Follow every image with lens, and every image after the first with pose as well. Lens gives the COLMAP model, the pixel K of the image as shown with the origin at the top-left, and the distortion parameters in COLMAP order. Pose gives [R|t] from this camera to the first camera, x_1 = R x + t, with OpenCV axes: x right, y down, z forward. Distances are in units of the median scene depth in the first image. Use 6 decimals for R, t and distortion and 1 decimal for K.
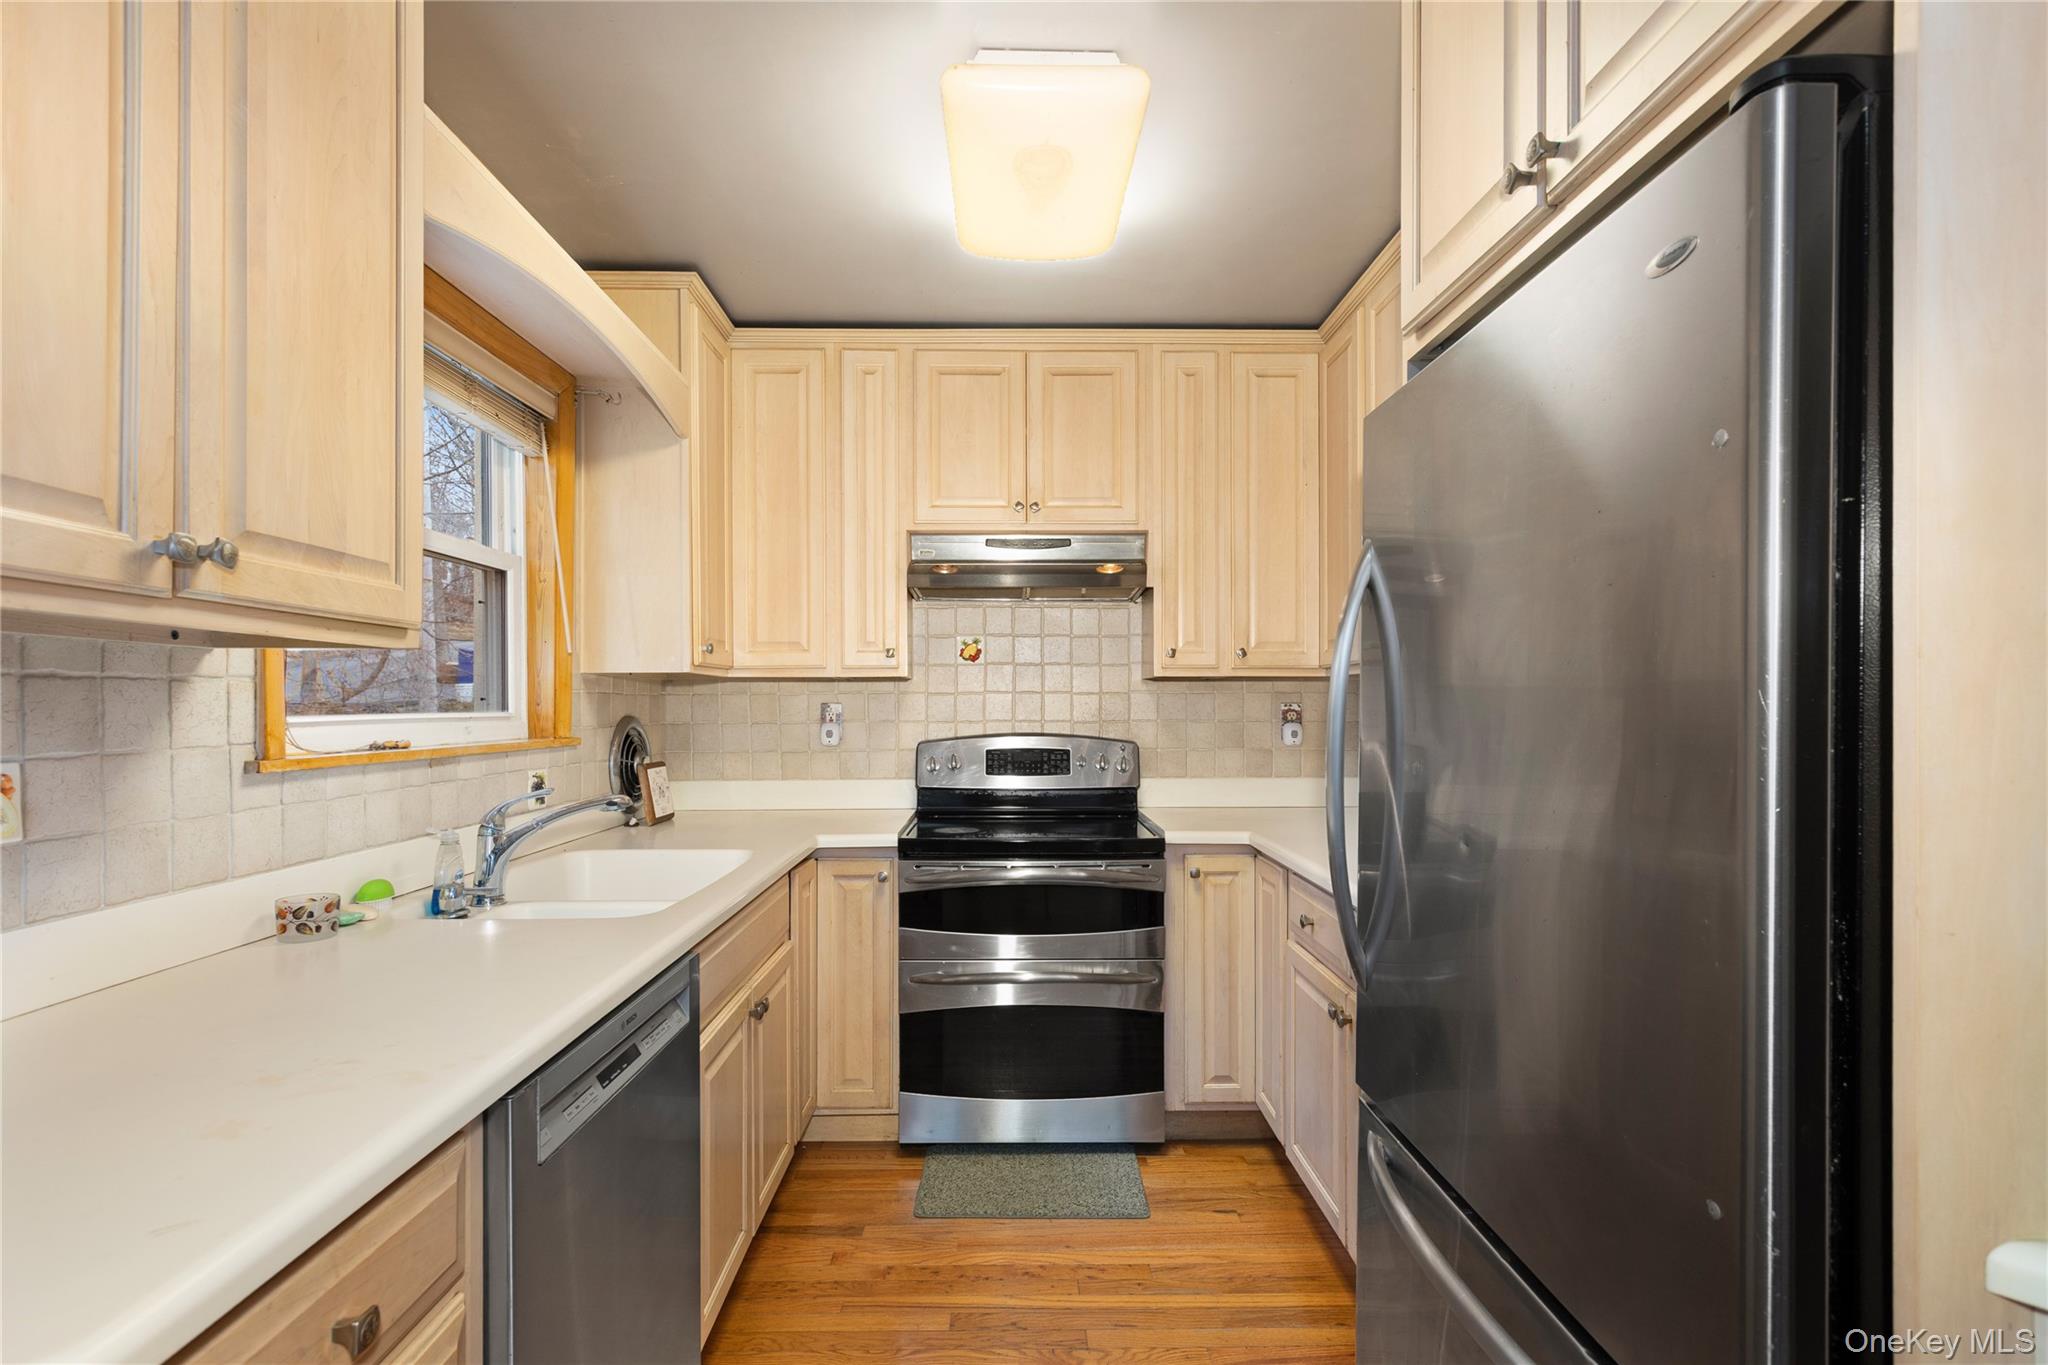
lens RADIAL K [[956.6, 0, 1024.0], [0, 956.6, 705.8], [0, 0, 1]] dist [0.000957, 0.000612]
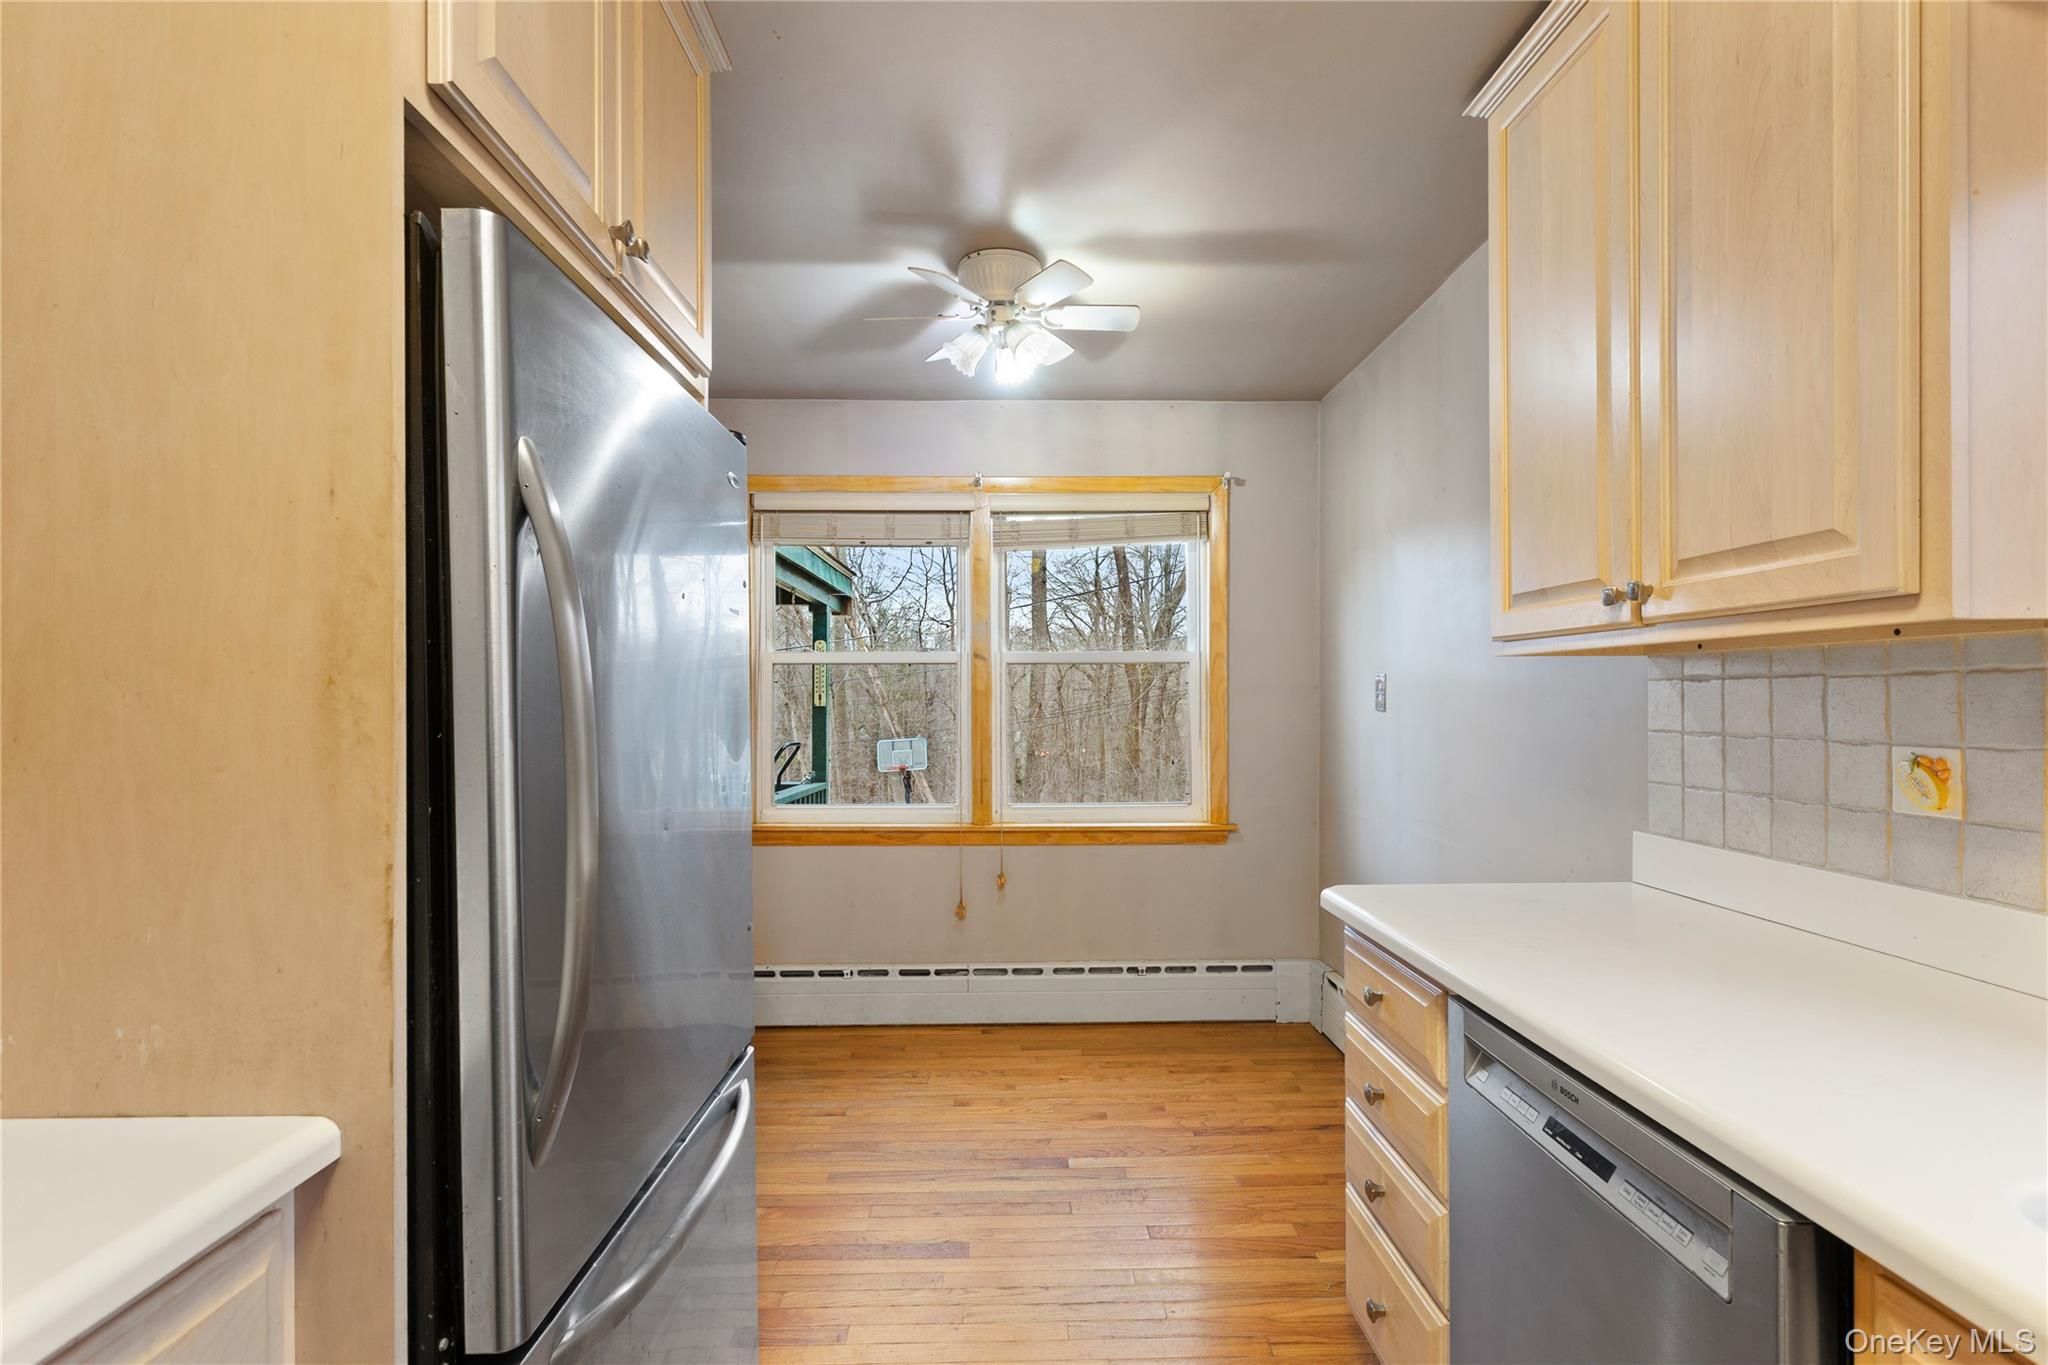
lens RADIAL K [[956.6, 0, 1024.0], [0, 956.6, 705.8], [0, 0, 1]] dist [0.000957, 0.000612]
pose [[-0.999947, 0.007701, 0.006828, 0.041708], [0.007740, 0.999954, 0.005732, -0.007013], [-0.006784, 0.005784, -0.999960, 2.032177]]
